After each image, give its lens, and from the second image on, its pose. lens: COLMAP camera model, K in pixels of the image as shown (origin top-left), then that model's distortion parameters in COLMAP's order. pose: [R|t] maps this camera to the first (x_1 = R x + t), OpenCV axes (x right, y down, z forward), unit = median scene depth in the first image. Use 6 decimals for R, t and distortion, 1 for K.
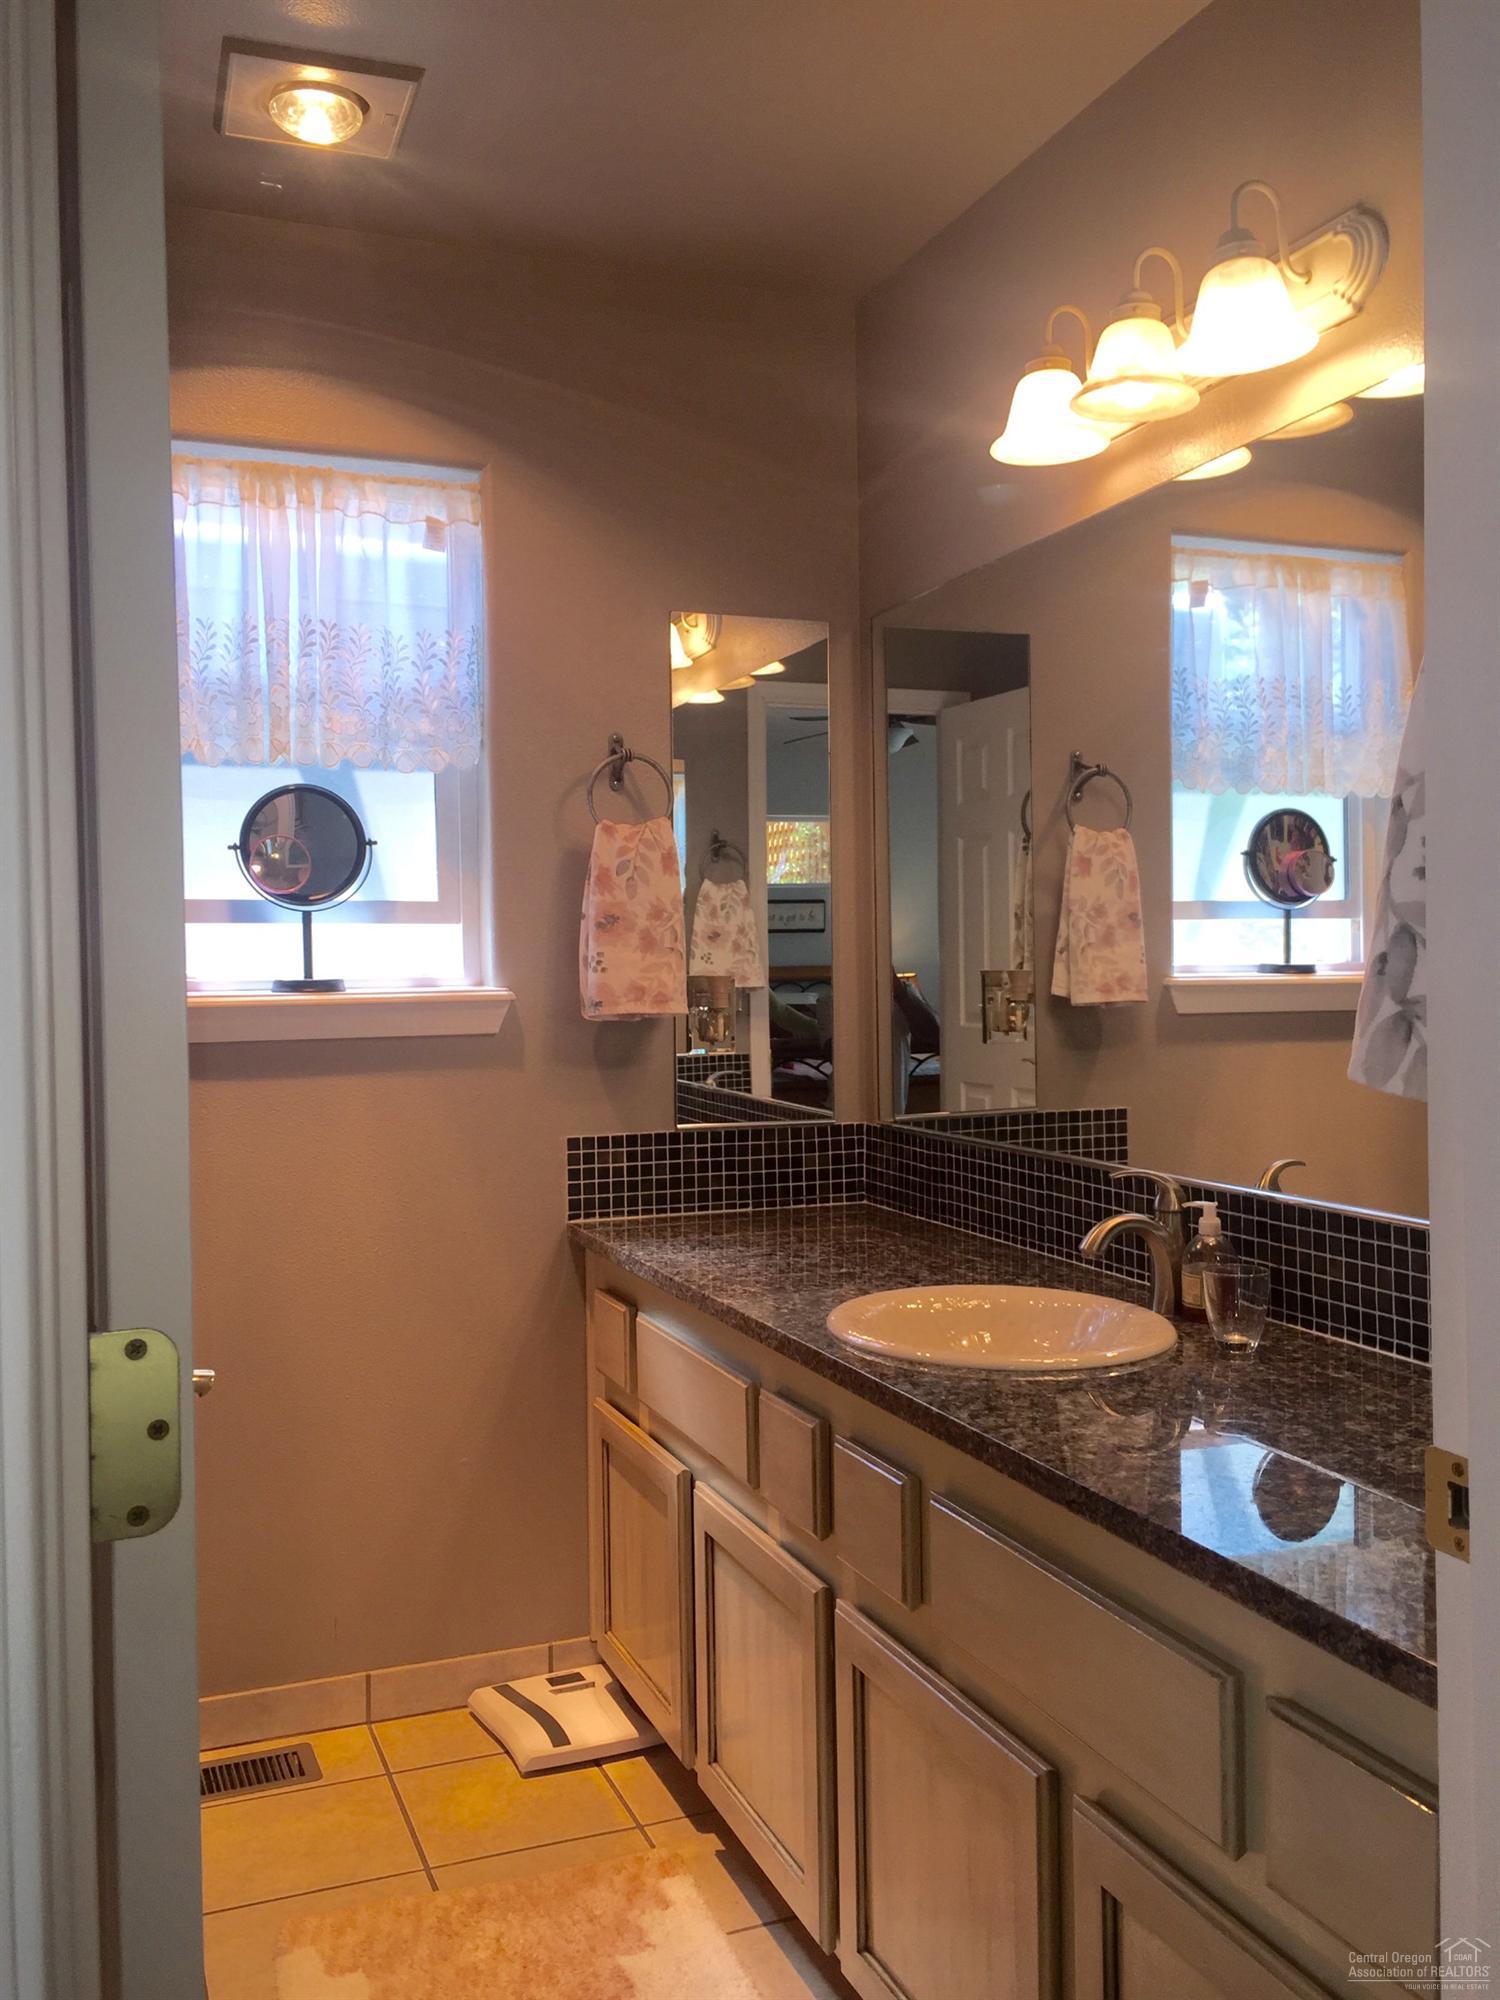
lens RADIAL K [[1733.4, 0, 749.2], [0, 1733.4, 1001.9], [0, 0, 1]] dist [0.080830, -0.086093]
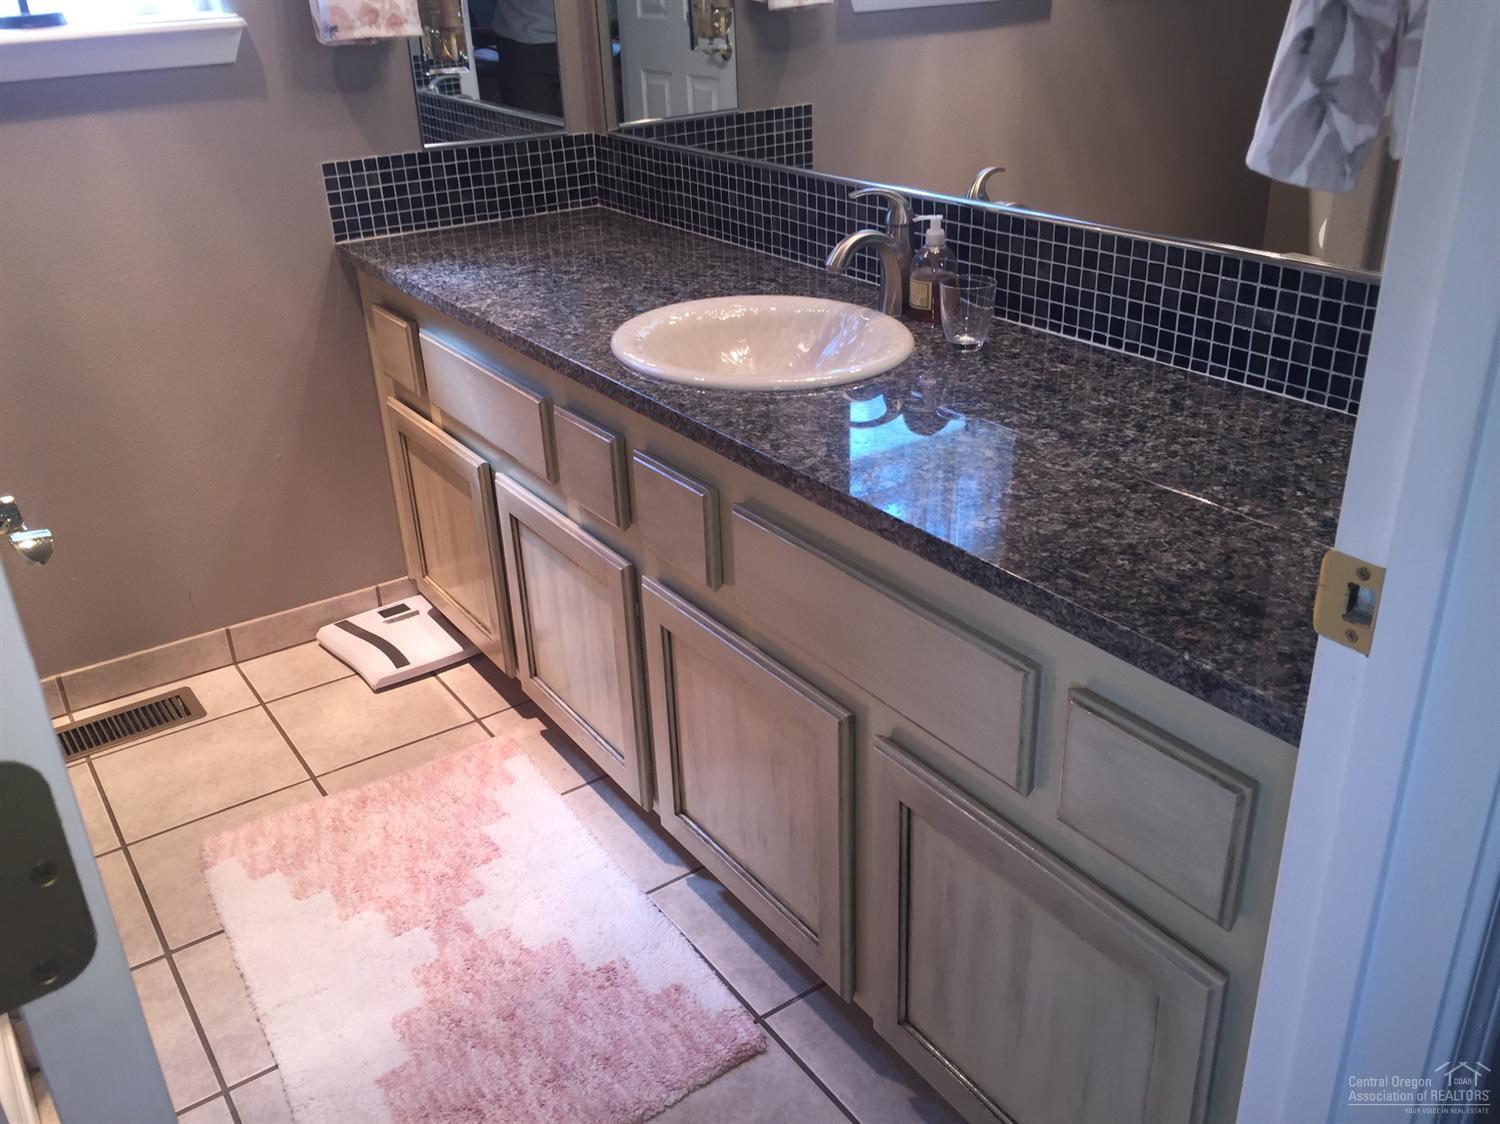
lens RADIAL K [[1300.1, 0, 745.1], [0, 1300.1, 557.9], [0, 0, 1]] dist [0.080830, -0.086093]
pose [[0.974638, -0.116205, 0.191254, -0.046935], [0.028799, 0.912639, 0.407751, -0.032899], [-0.221929, -0.391901, 0.892839, 0.165953]]
